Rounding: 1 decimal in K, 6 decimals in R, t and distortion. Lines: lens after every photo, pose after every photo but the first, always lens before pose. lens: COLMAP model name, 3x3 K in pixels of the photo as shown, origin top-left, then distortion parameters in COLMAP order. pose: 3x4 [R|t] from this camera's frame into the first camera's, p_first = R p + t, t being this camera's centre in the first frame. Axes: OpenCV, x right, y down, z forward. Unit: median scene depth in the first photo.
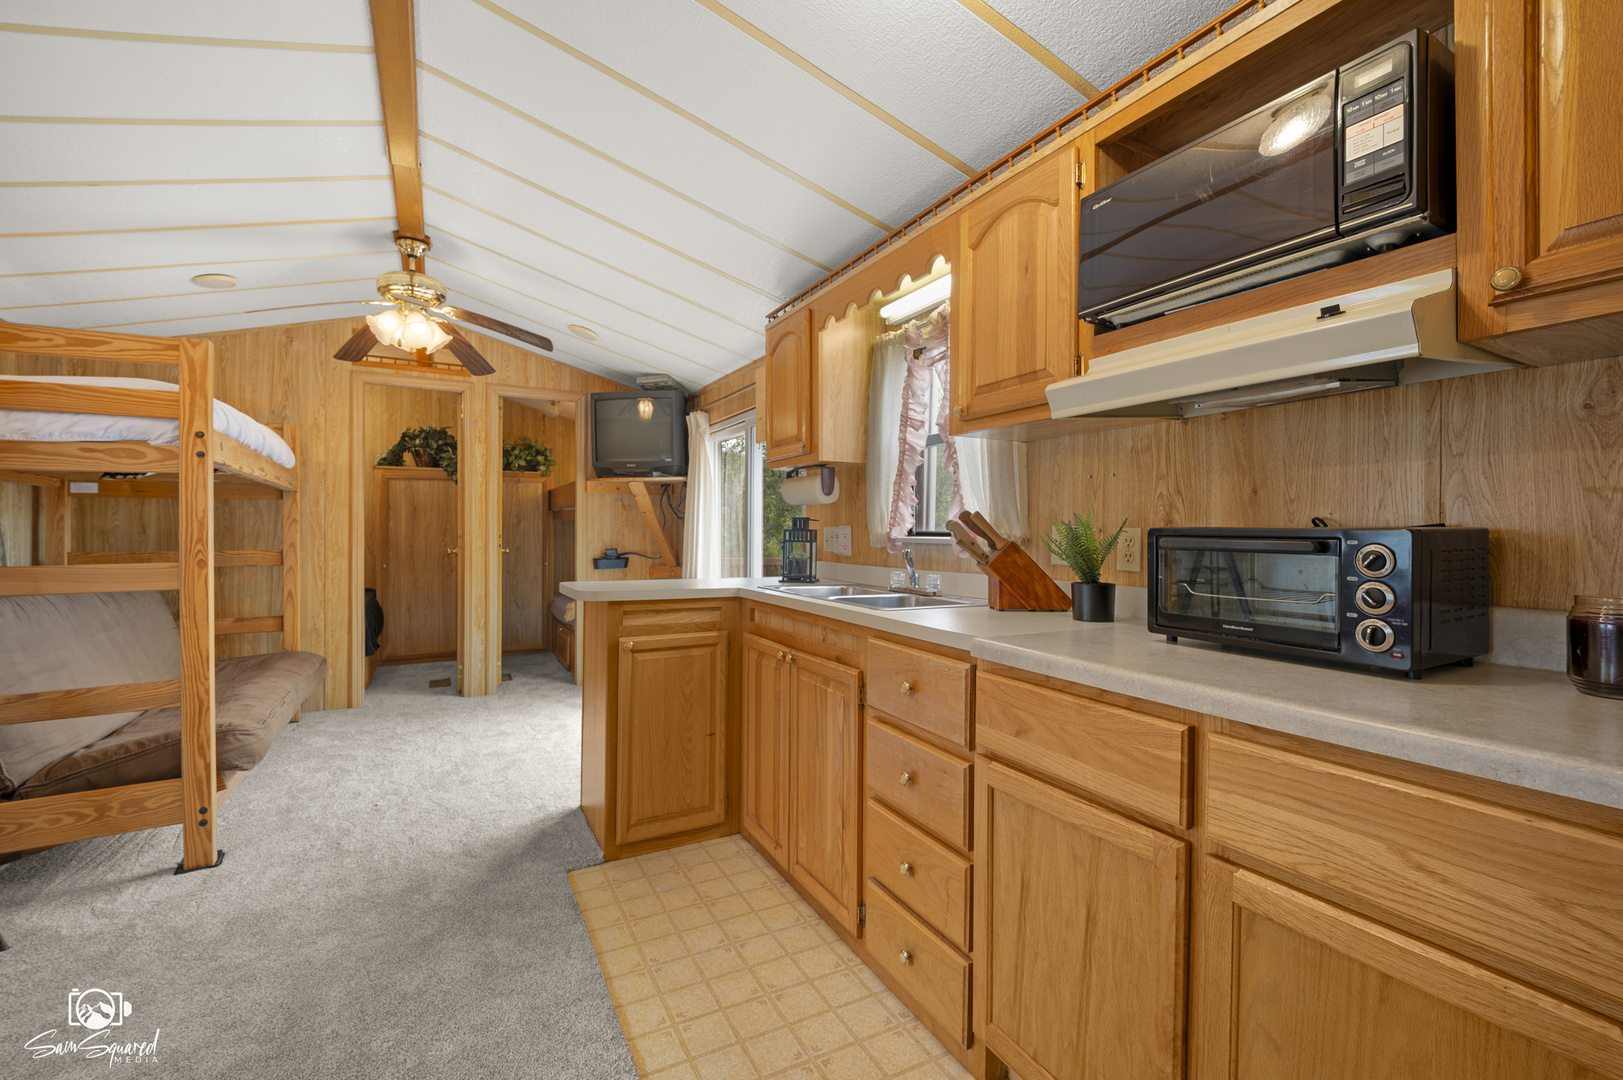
lens RADIAL K [[659.9, 0, 797.4], [0, 659.9, 526.3], [0, 0, 1]] dist [-0.002001, -0.006241]
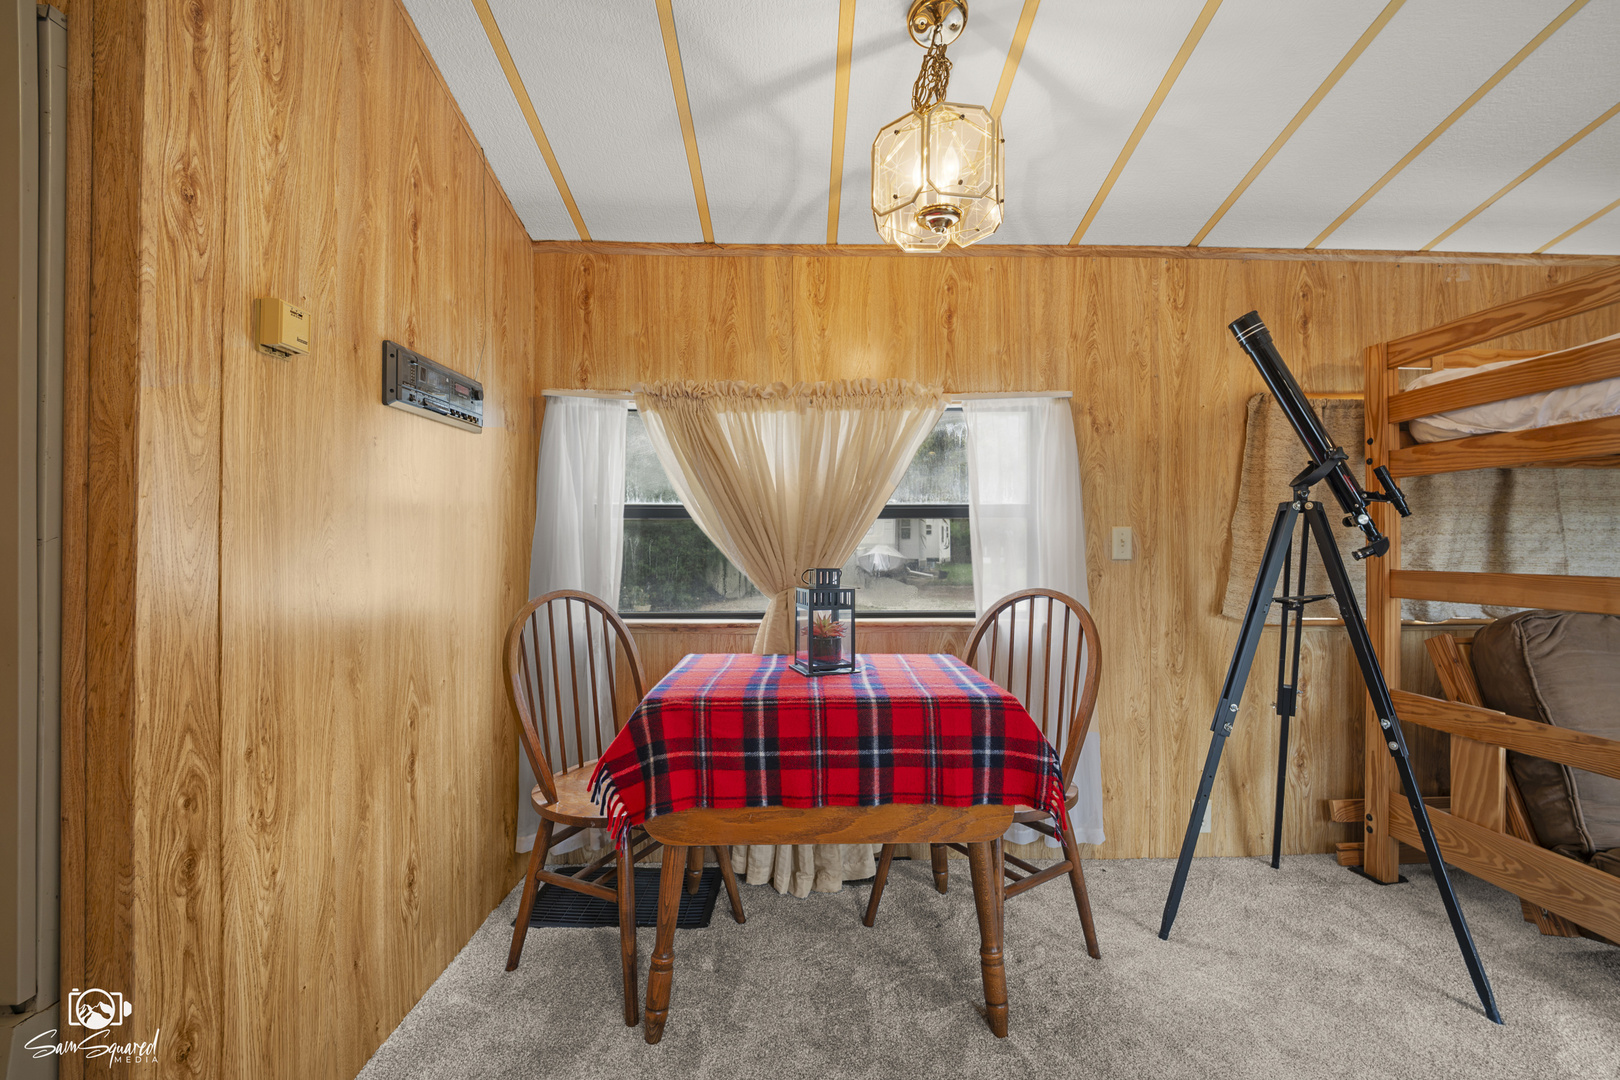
lens RADIAL K [[662.1, 0, 810.0], [0, 662.1, 543.3], [0, 0, 1]] dist [-0.006404, -0.006178]
pose [[-0.458046, 0.002286, -0.888926, -0.042720], [0.005754, 0.999983, -0.000393, 0.013486], [0.888910, -0.005295, -0.458051, 0.465958]]
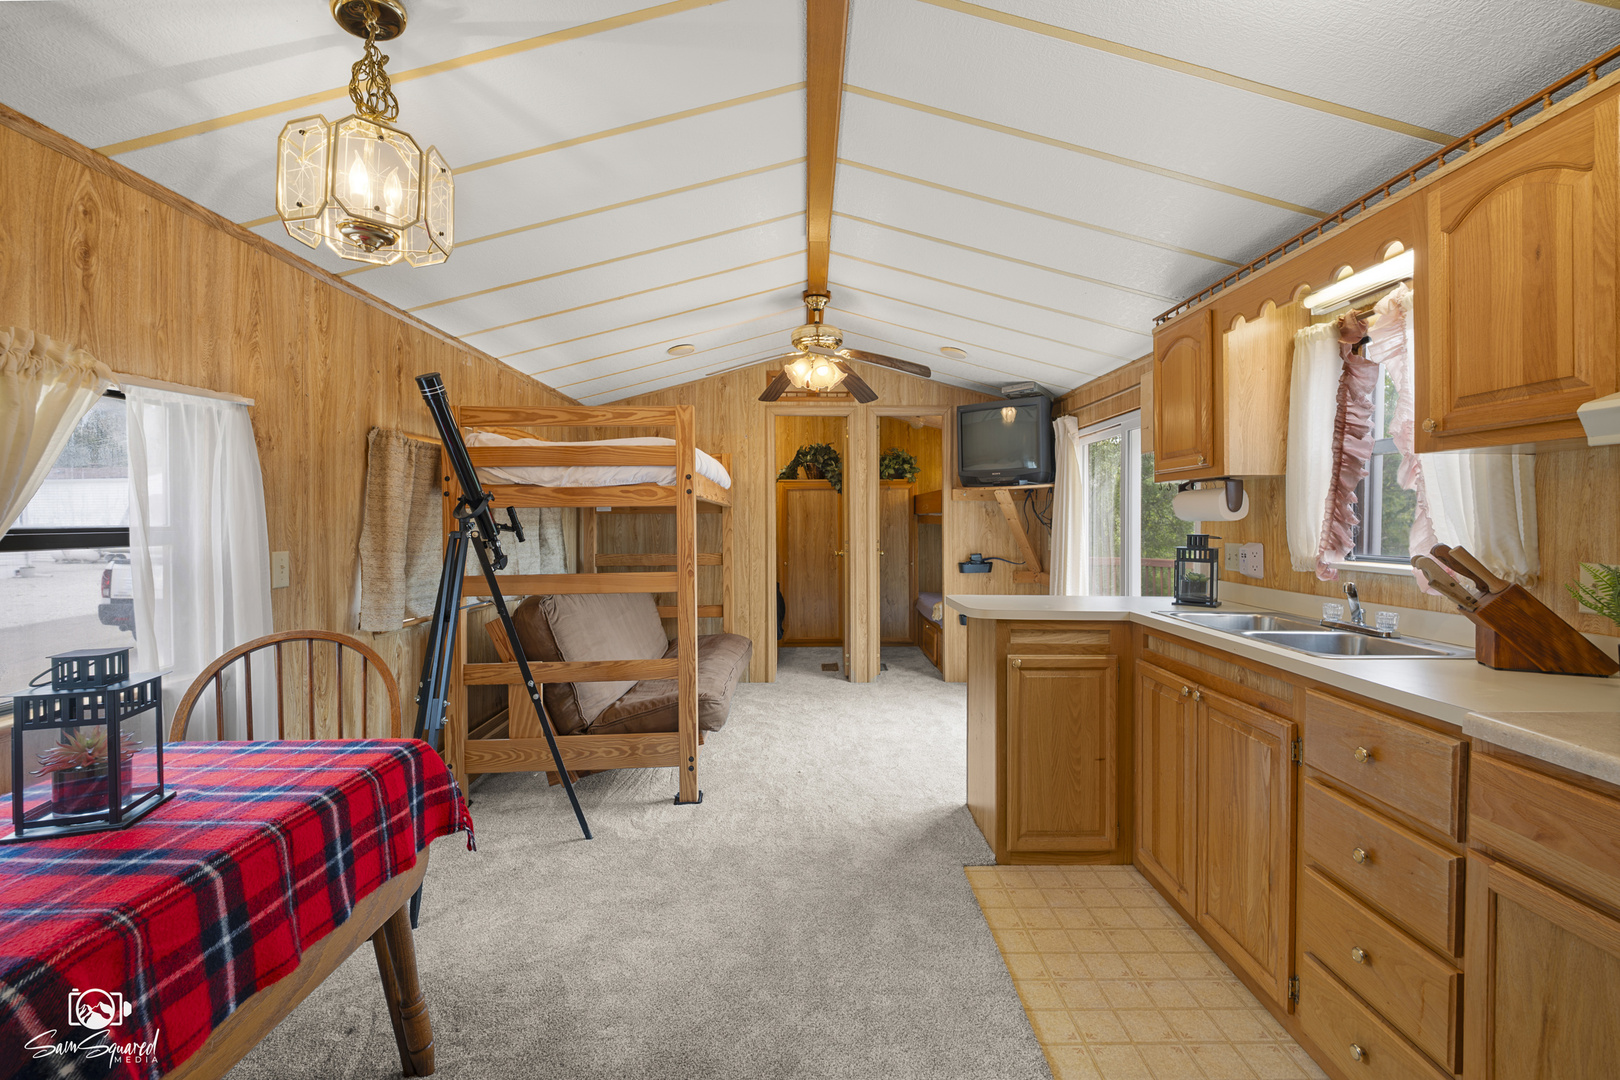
lens RADIAL K [[662.1, 0, 829.7], [0, 662.1, 520.6], [0, 0, 1]] dist [-0.006404, -0.006178]
pose [[0.893306, -0.006247, -0.449406, -0.051982], [0.008319, 0.999962, 0.002637, -0.051924], [0.449372, -0.006094, 0.893324, -0.071548]]
